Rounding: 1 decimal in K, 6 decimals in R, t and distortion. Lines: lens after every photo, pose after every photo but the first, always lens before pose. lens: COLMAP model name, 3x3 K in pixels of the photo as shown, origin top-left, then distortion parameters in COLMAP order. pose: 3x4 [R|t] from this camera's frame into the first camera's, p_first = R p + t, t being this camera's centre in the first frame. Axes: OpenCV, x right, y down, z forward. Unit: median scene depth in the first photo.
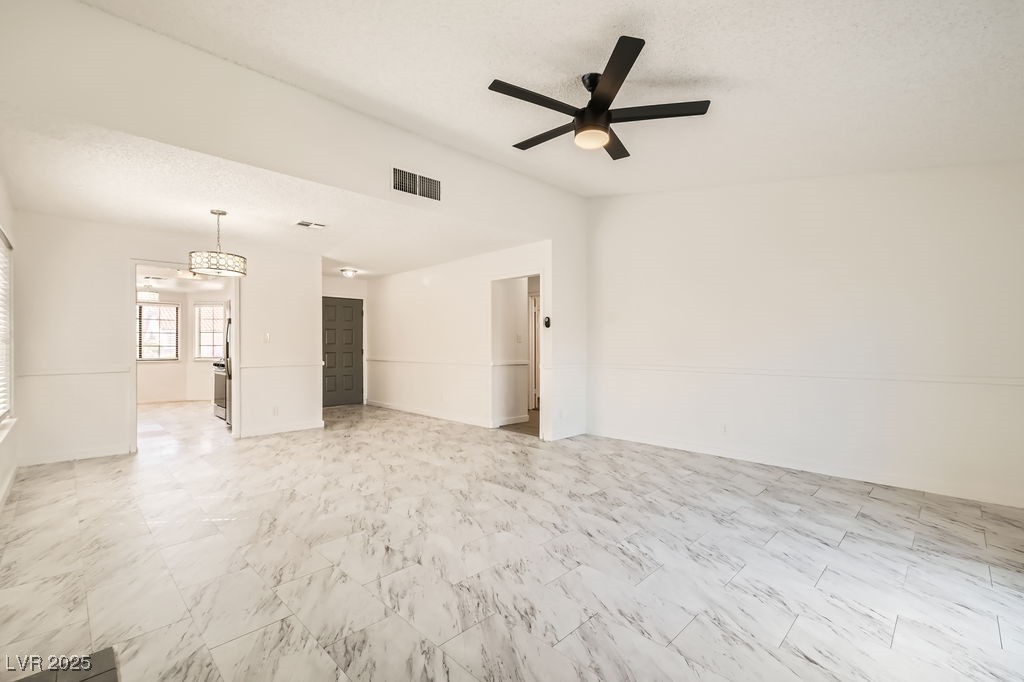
lens RADIAL K [[447.5, 0, 523.1], [0, 447.5, 341.9], [0, 0, 1]] dist [-0.004112, 0.001822]
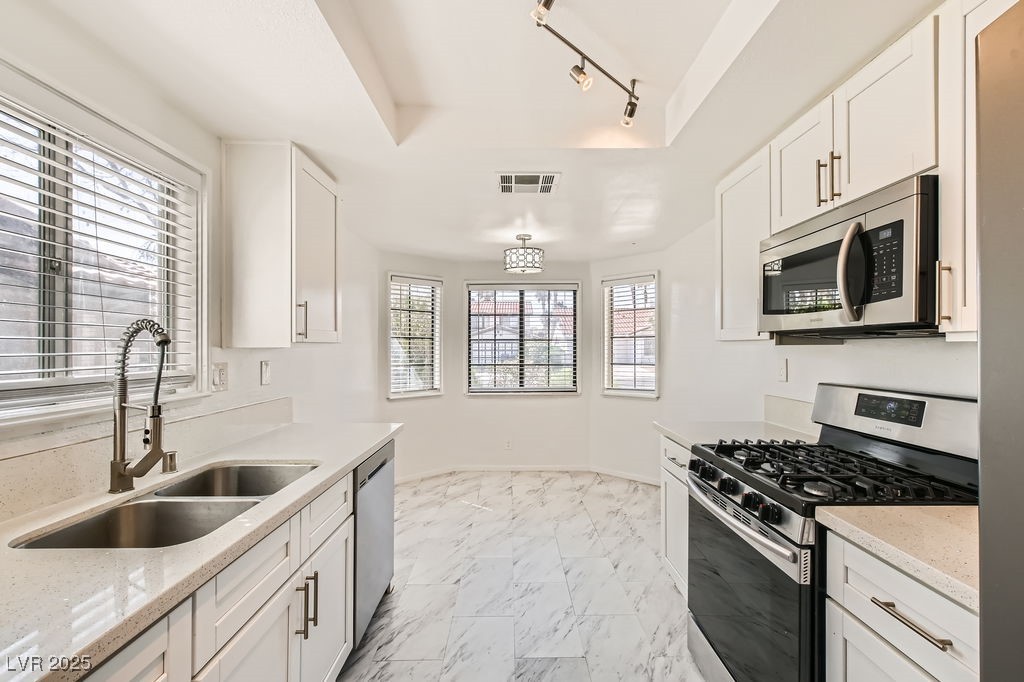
lens RADIAL K [[447.5, 0, 518.9], [0, 447.5, 347.2], [0, 0, 1]] dist [-0.004112, 0.001822]
pose [[0.710396, -0.001312, -0.703801, -0.694044], [0.007418, 0.999957, 0.005624, -0.022355], [0.703763, -0.009216, 0.710375, 0.891755]]
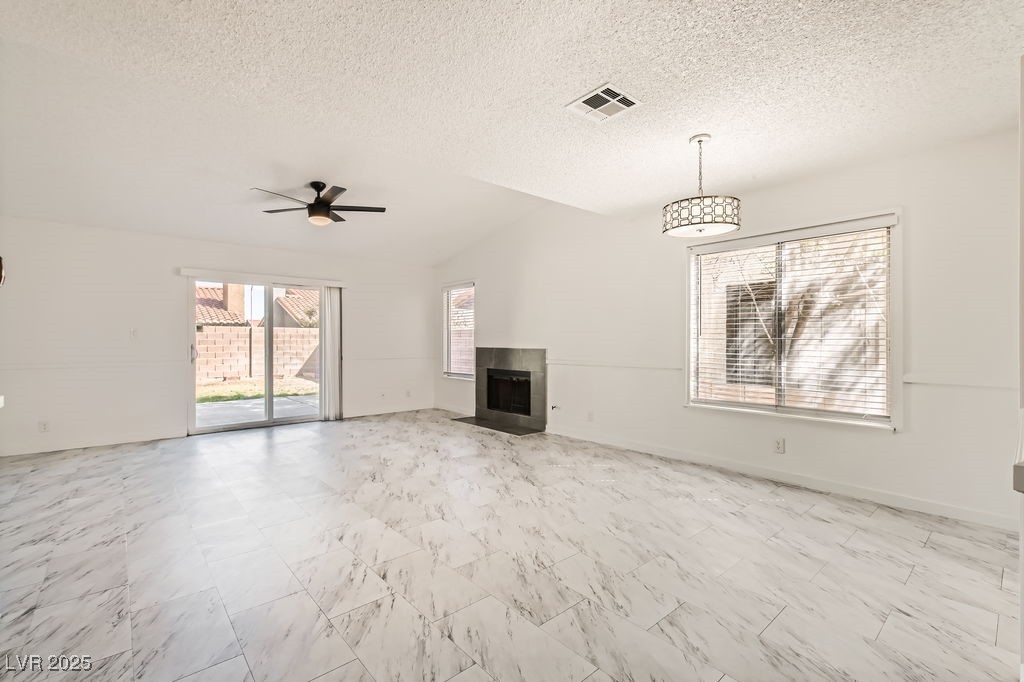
lens RADIAL K [[447.5, 0, 517.0], [0, 447.5, 339.9], [0, 0, 1]] dist [-0.004112, 0.001822]
pose [[-0.996994, -0.000262, 0.077480, -0.323066], [-0.001123, 0.999938, -0.011065, 0.009869], [-0.077473, -0.011119, -0.996932, 1.175489]]
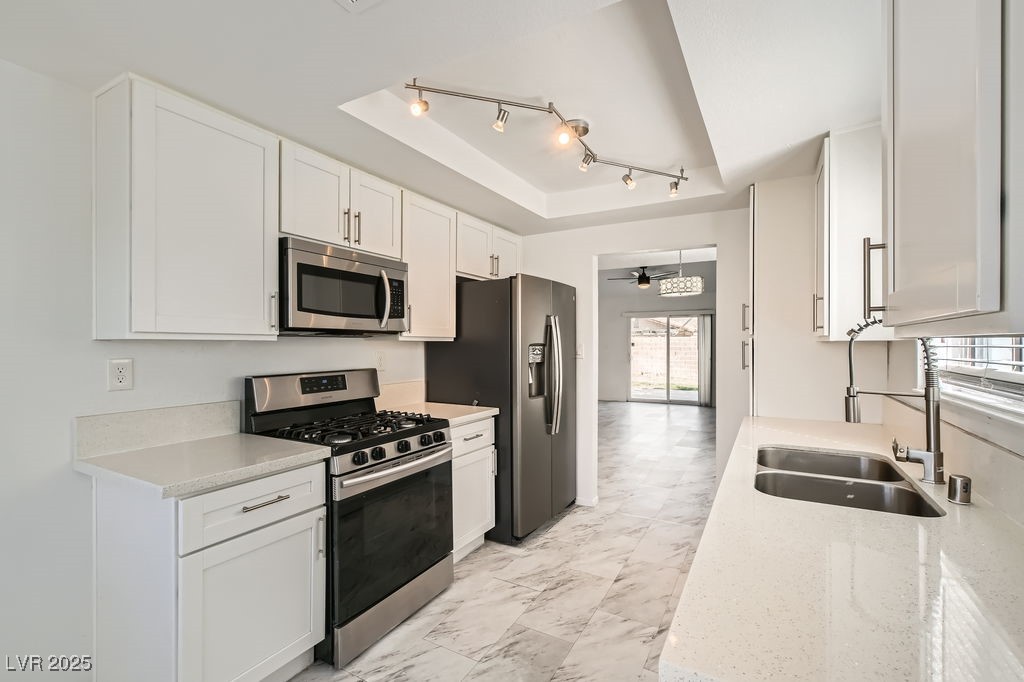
lens RADIAL K [[447.5, 0, 515.4], [0, 447.5, 342.7], [0, 0, 1]] dist [-0.004112, 0.001822]
pose [[-0.249605, 0.002911, 0.968343, -1.152973], [-0.006399, 0.999969, -0.004656, -0.018821], [-0.968327, -0.007358, -0.249579, 1.167108]]
